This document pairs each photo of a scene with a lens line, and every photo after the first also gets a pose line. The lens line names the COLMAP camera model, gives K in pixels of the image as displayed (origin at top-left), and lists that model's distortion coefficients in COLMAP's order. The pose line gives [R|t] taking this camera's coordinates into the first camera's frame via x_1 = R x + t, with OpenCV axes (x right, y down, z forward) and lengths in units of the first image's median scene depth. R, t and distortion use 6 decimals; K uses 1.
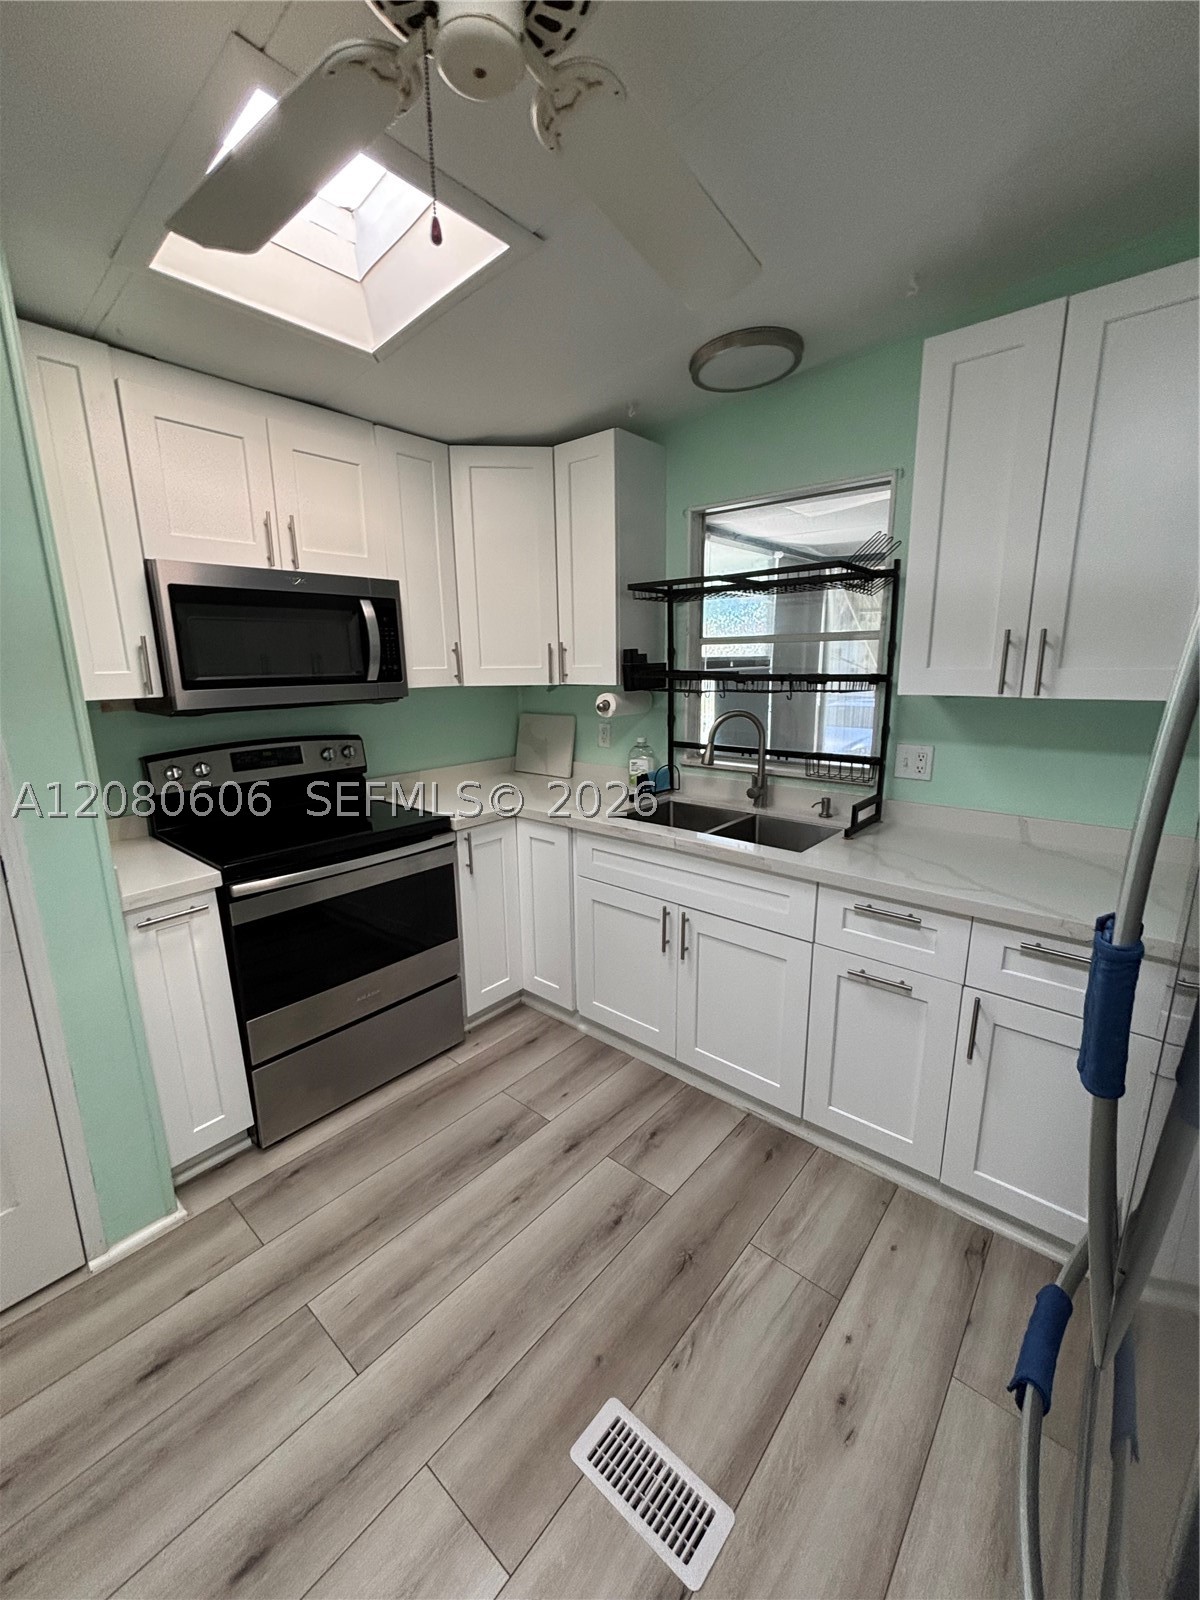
lens RADIAL K [[639.0, 0, 599.9], [0, 639.0, 799.6], [0, 0, 1]] dist [-0.001963, 0.001203]
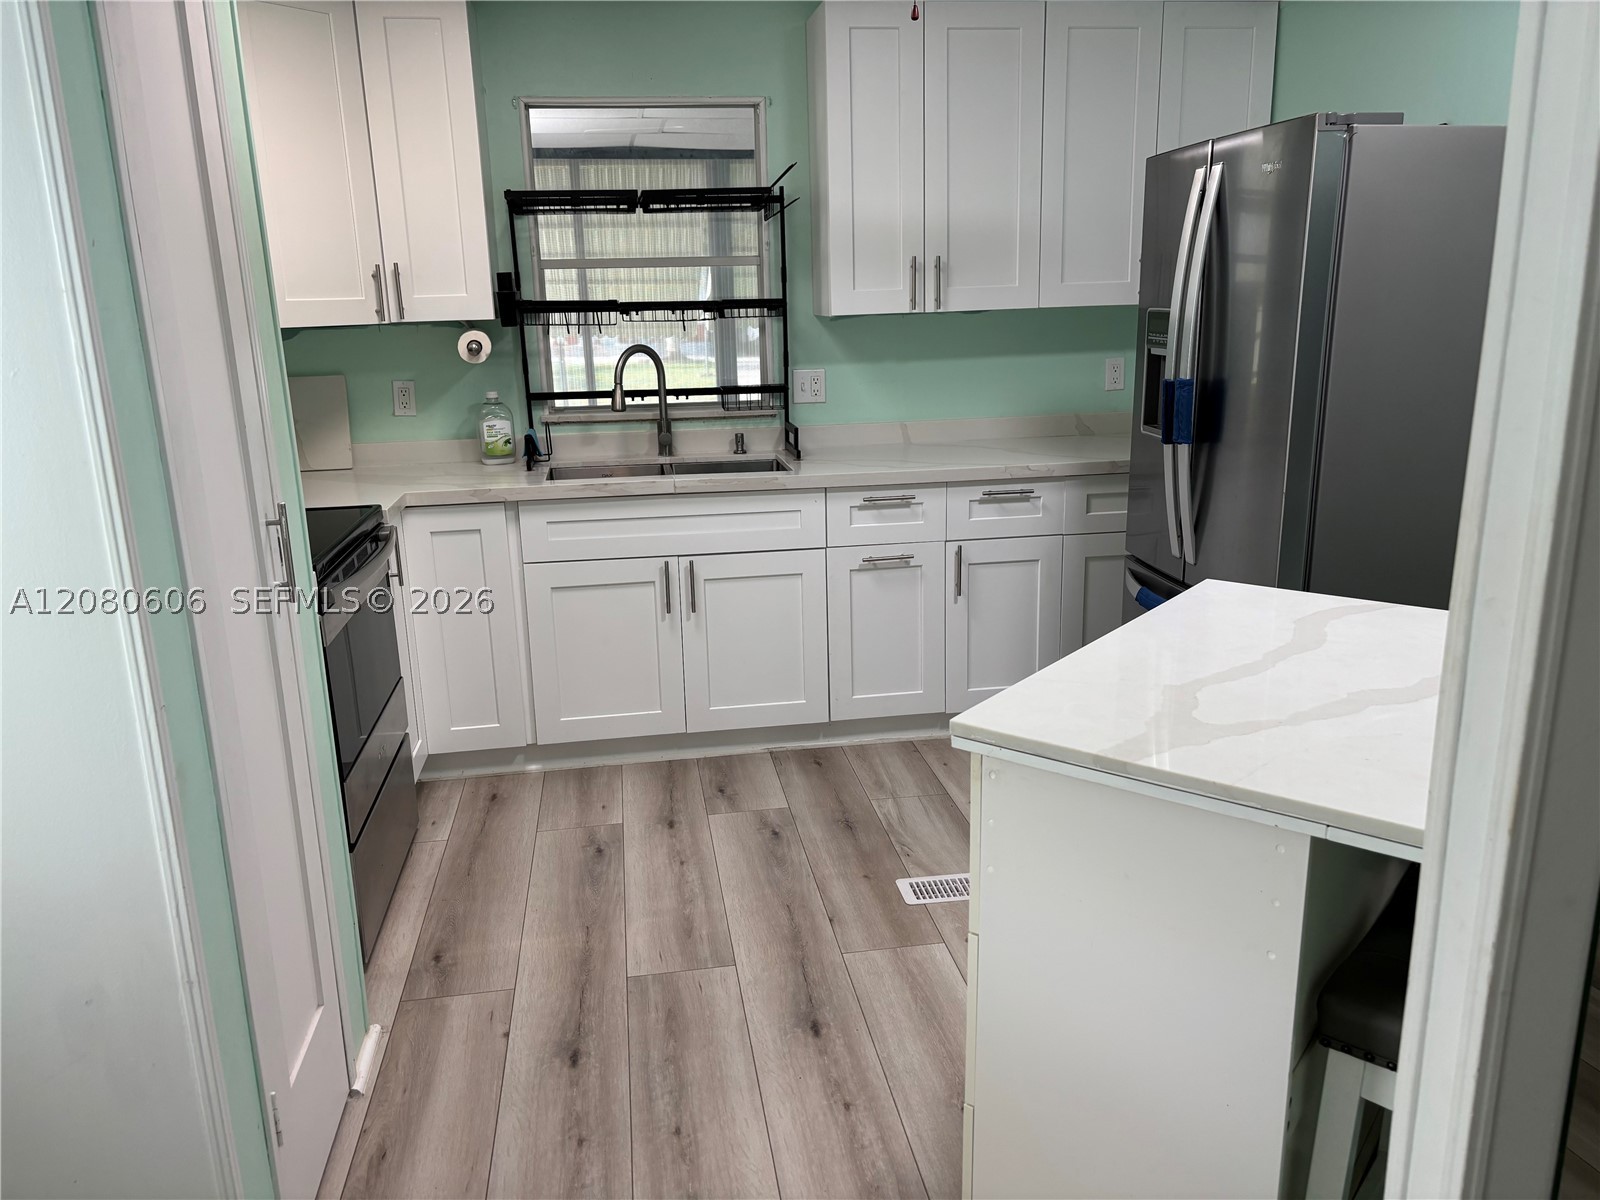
lens RADIAL K [[1170.6, 0, 802.6], [0, 1170.6, 603.1], [0, 0, 1]] dist [0.038493, -0.004802]
pose [[0.652152, -0.195771, 0.732374, -1.178669], [0.176495, 0.978742, 0.104465, 0.104082], [-0.737257, 0.061133, 0.672841, -0.302127]]
